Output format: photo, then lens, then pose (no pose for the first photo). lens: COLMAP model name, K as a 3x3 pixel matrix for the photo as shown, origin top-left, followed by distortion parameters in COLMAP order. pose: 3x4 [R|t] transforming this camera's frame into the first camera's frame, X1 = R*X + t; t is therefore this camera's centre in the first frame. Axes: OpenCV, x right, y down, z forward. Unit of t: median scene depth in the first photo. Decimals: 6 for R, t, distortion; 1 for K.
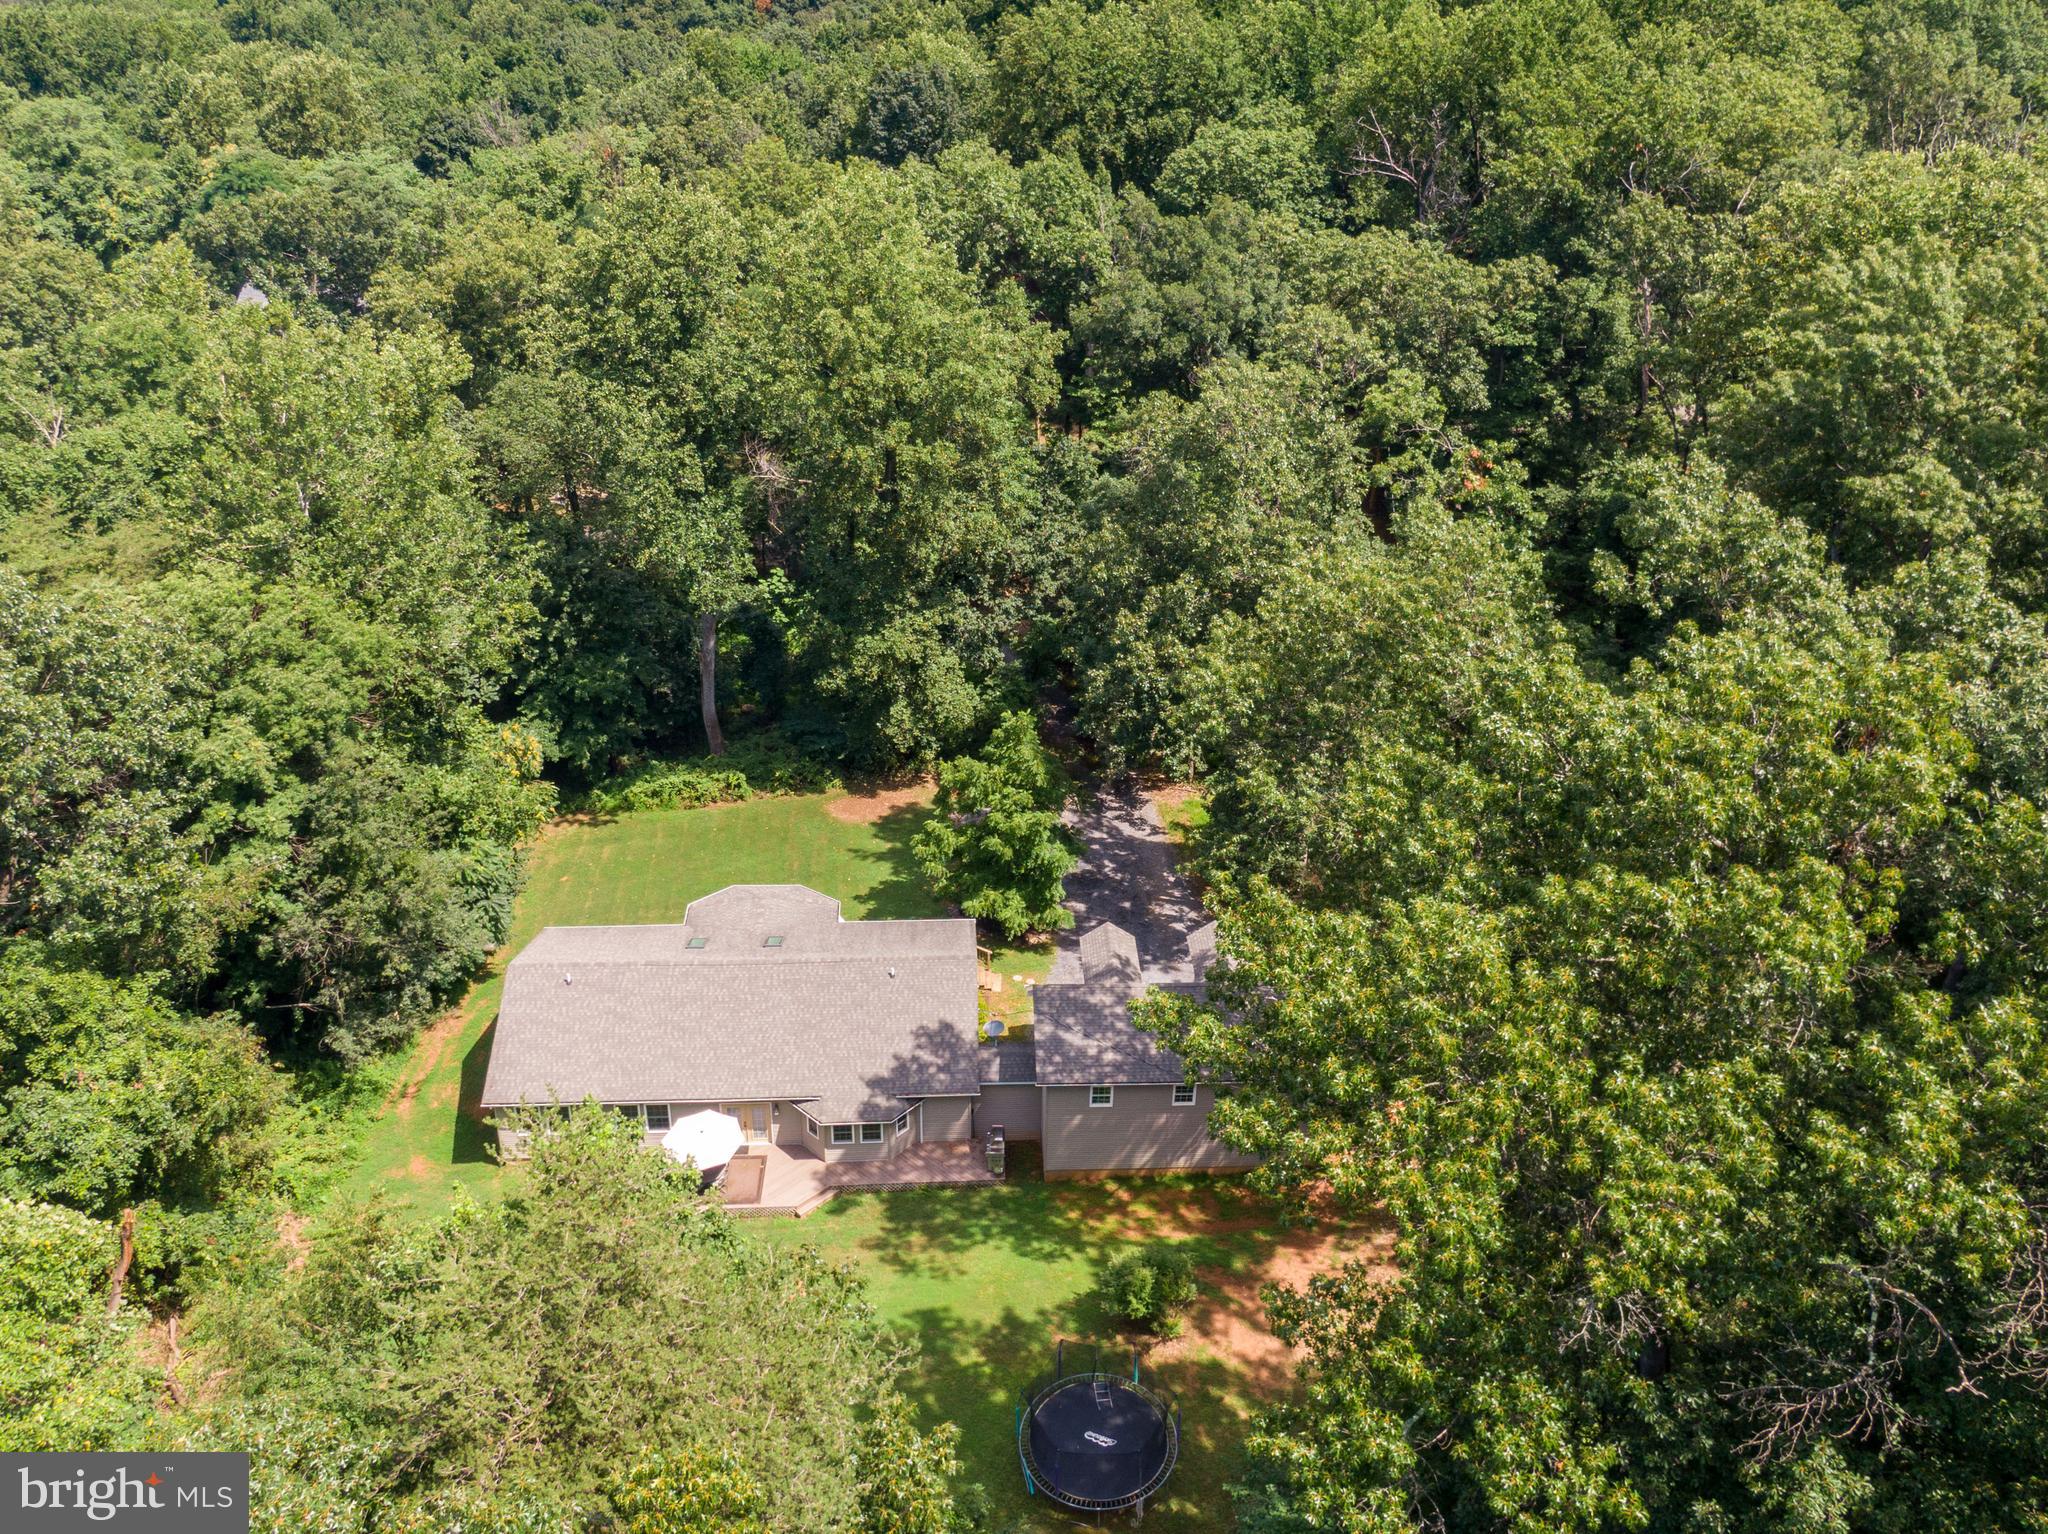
lens RADIAL K [[1681.6, 0, 1017.0], [0, 1681.6, 661.9], [0, 0, 1]] dist [0.074757, -0.132435]
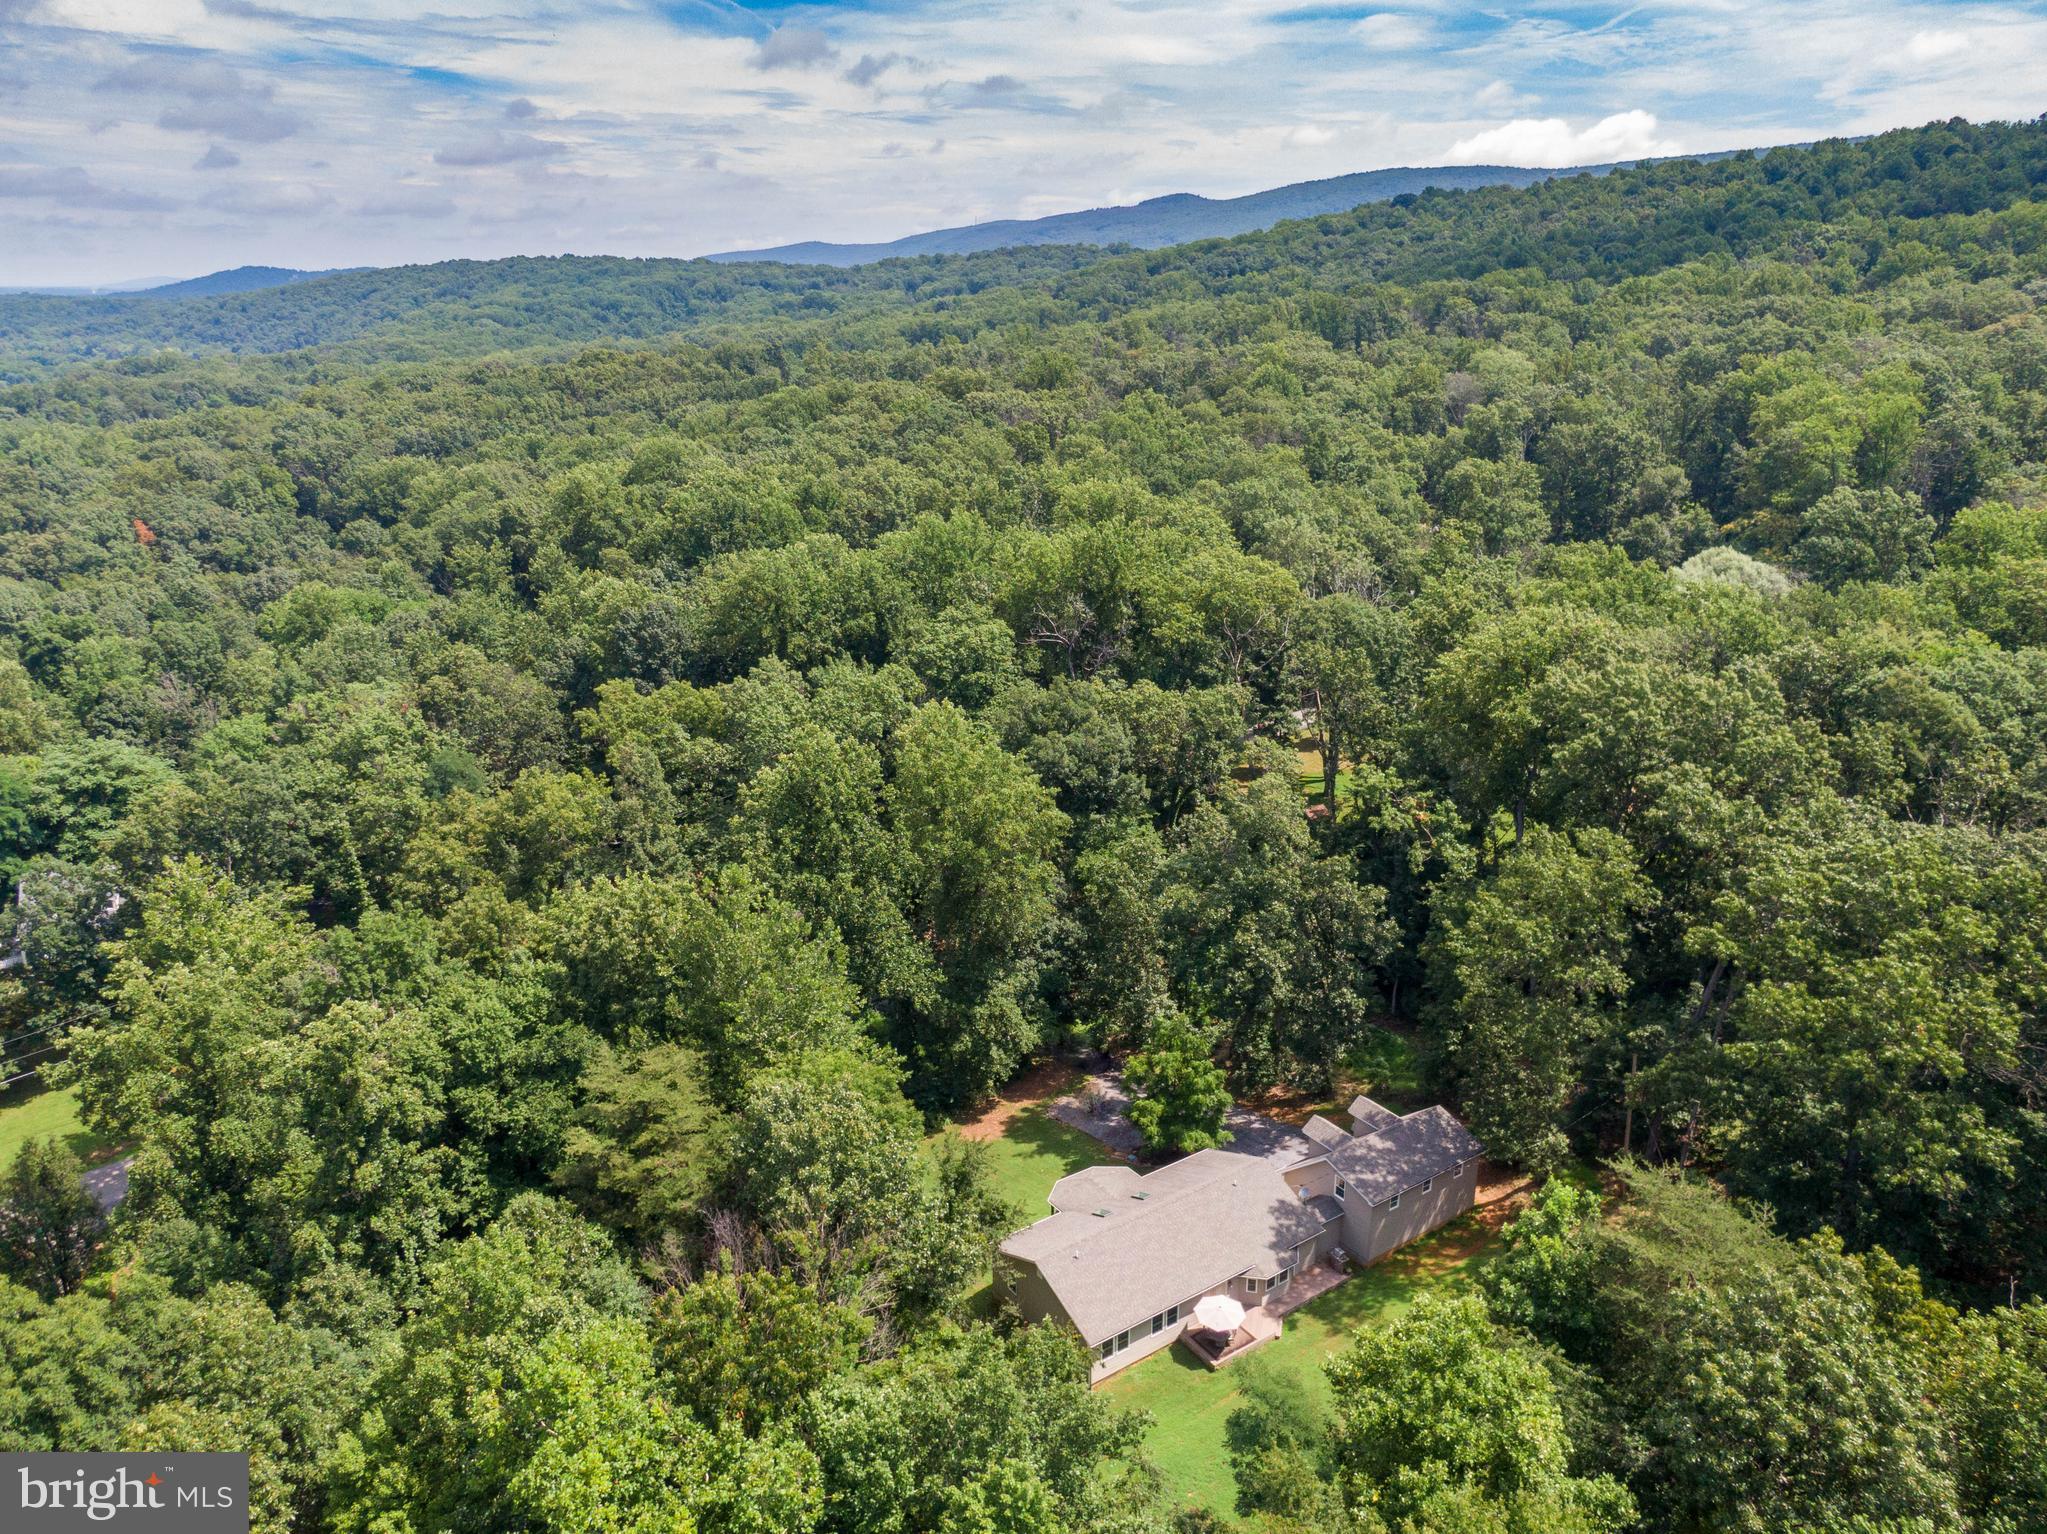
lens RADIAL K [[1458.3, 0, 1027.3], [0, 1458.3, 757.8], [0, 0, 1]] dist [0.043055, -0.057711]
pose [[0.844894, -0.181490, 0.503205, -0.643096], [0.259333, 0.961719, -0.088564, -0.098431], [-0.467868, 0.205324, 0.859617, -0.138438]]
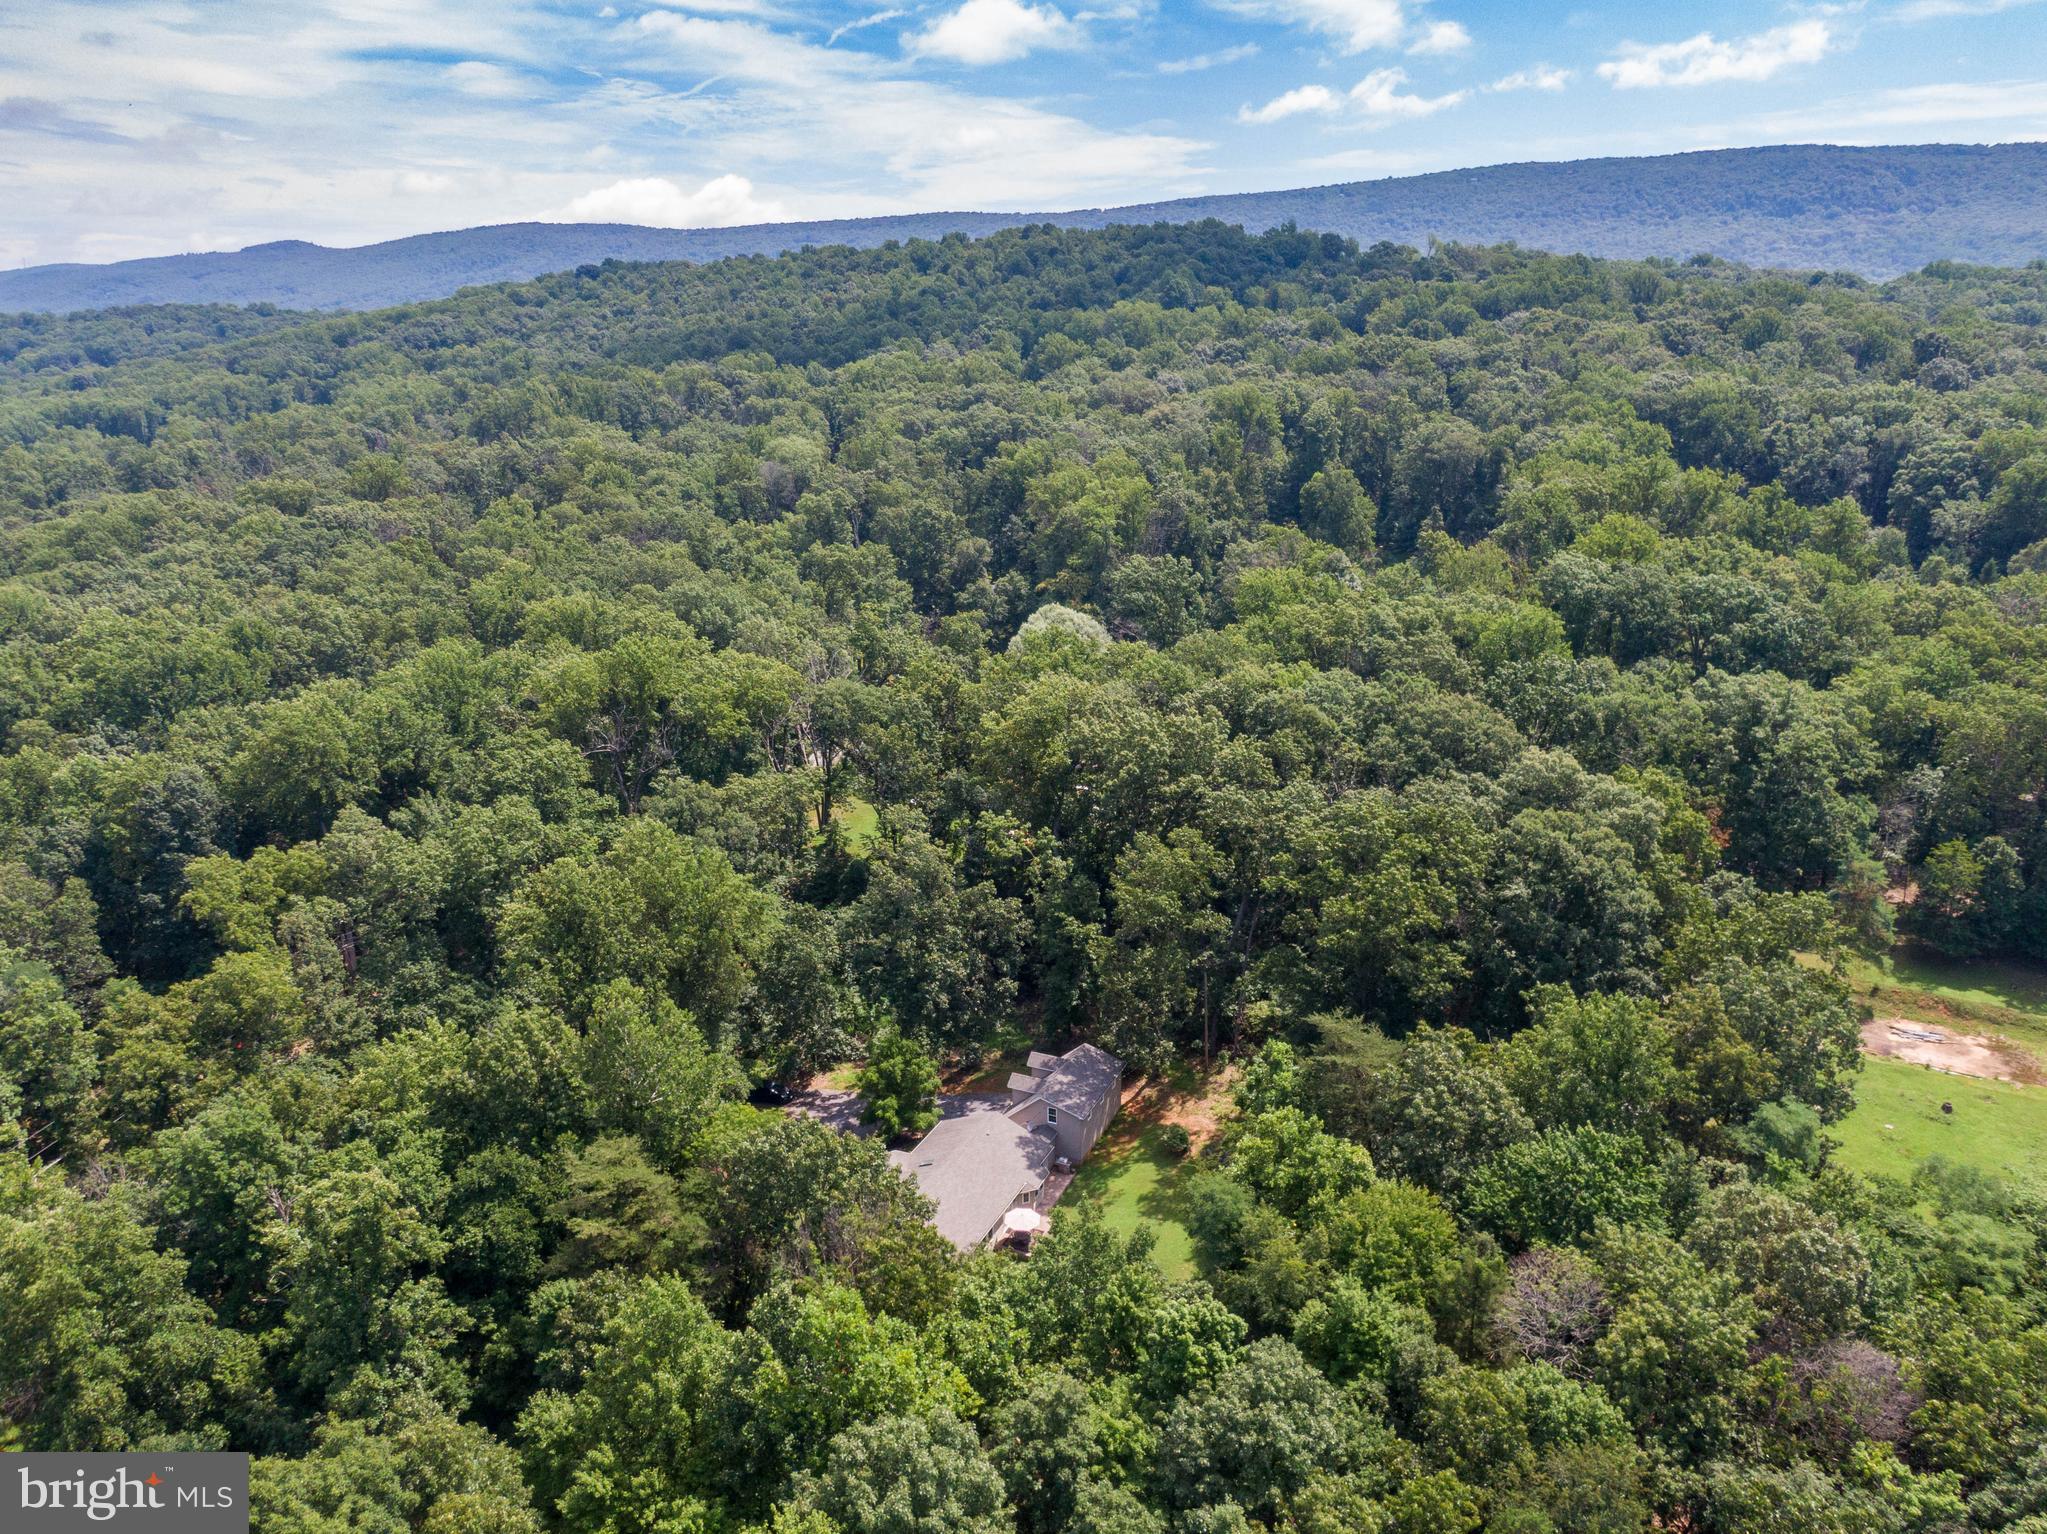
lens RADIAL K [[1458.3, 0, 1027.3], [0, 1458.3, 757.8], [0, 0, 1]] dist [0.043055, -0.057711]
pose [[0.443592, -0.269004, 0.854905, -1.131743], [0.422819, 0.903878, 0.065022, -0.261435], [-0.790222, 0.332628, 0.514693, -0.123516]]
